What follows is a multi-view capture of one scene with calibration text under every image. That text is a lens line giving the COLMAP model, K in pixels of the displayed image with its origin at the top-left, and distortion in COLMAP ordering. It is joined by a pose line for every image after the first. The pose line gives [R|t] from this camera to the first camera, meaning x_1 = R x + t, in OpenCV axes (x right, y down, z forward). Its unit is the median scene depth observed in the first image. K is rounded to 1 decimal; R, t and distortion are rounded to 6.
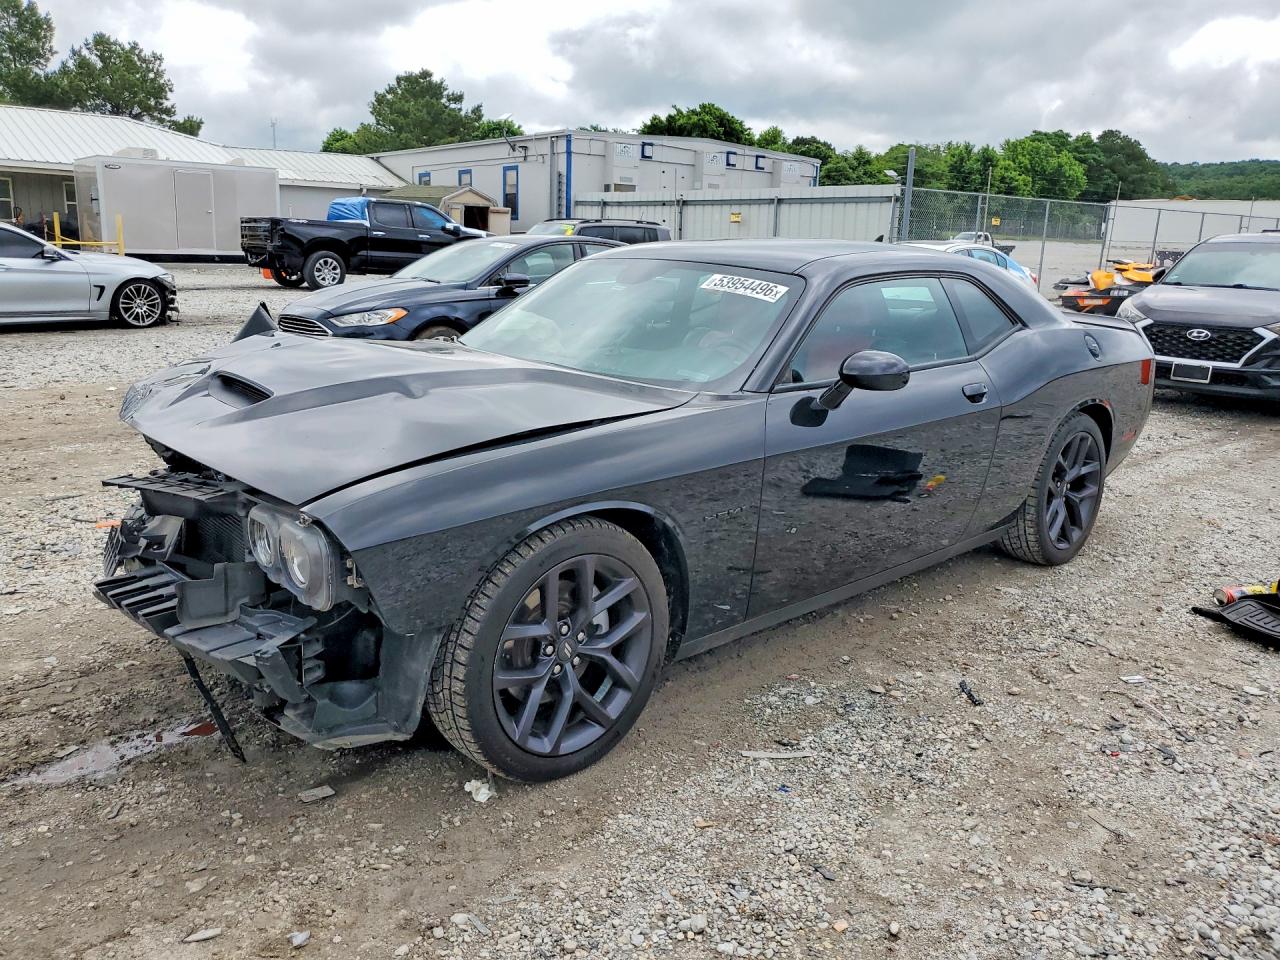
lens RADIAL K [[989.2, 0, 635.3], [0, 989.2, 487.2], [0, 0, 1]] dist [0.011889, -0.032161]
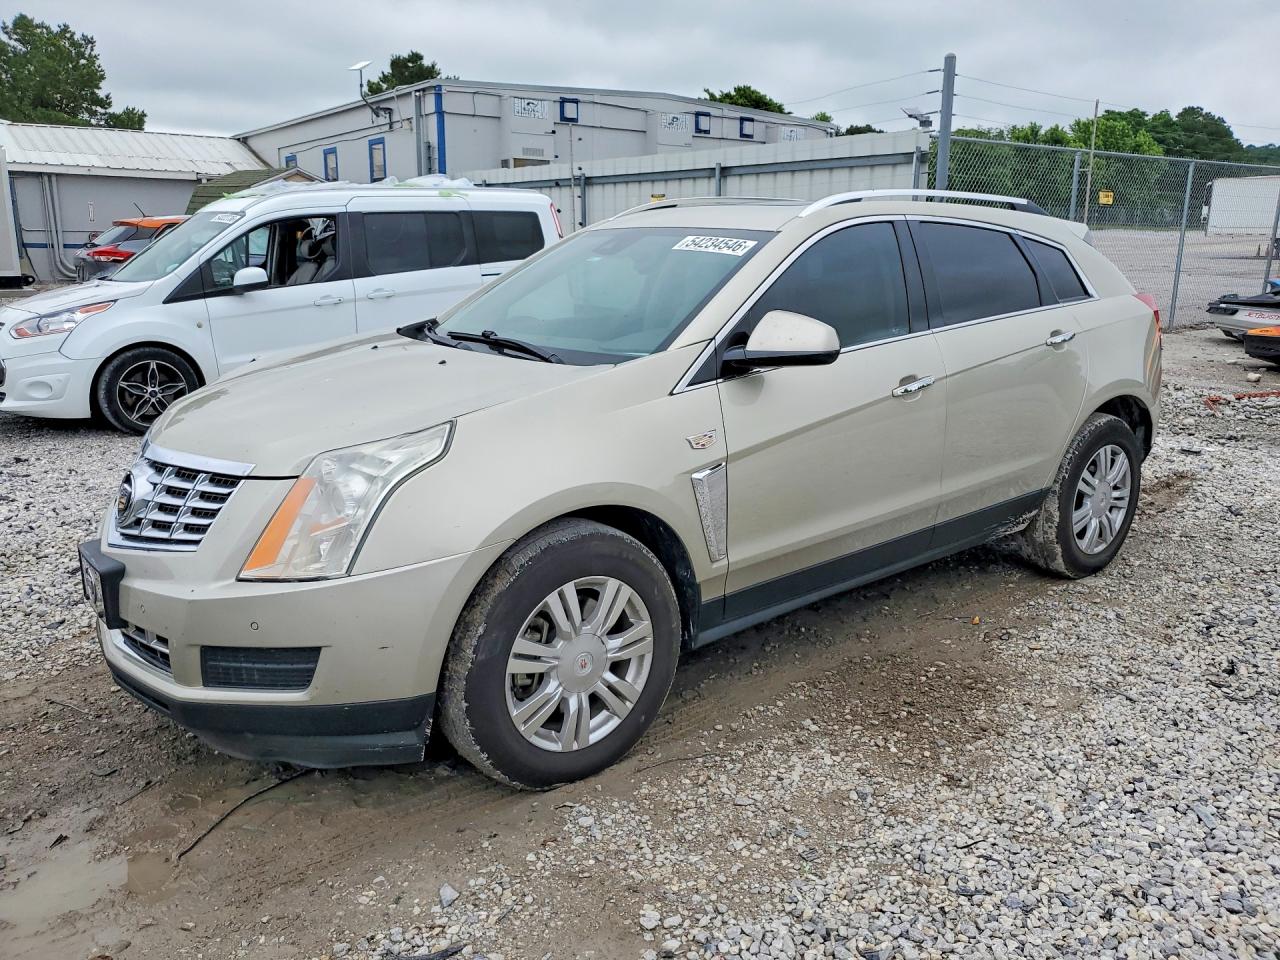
lens RADIAL K [[989.2, 0, 647.8], [0, 989.2, 480.3], [0, 0, 1]] dist [0.011889, -0.032161]
pose [[0.998739, -0.009159, -0.049355, 0.047508], [0.008971, 0.999952, -0.004028, -0.039421], [0.049389, 0.003580, 0.998773, 0.155684]]
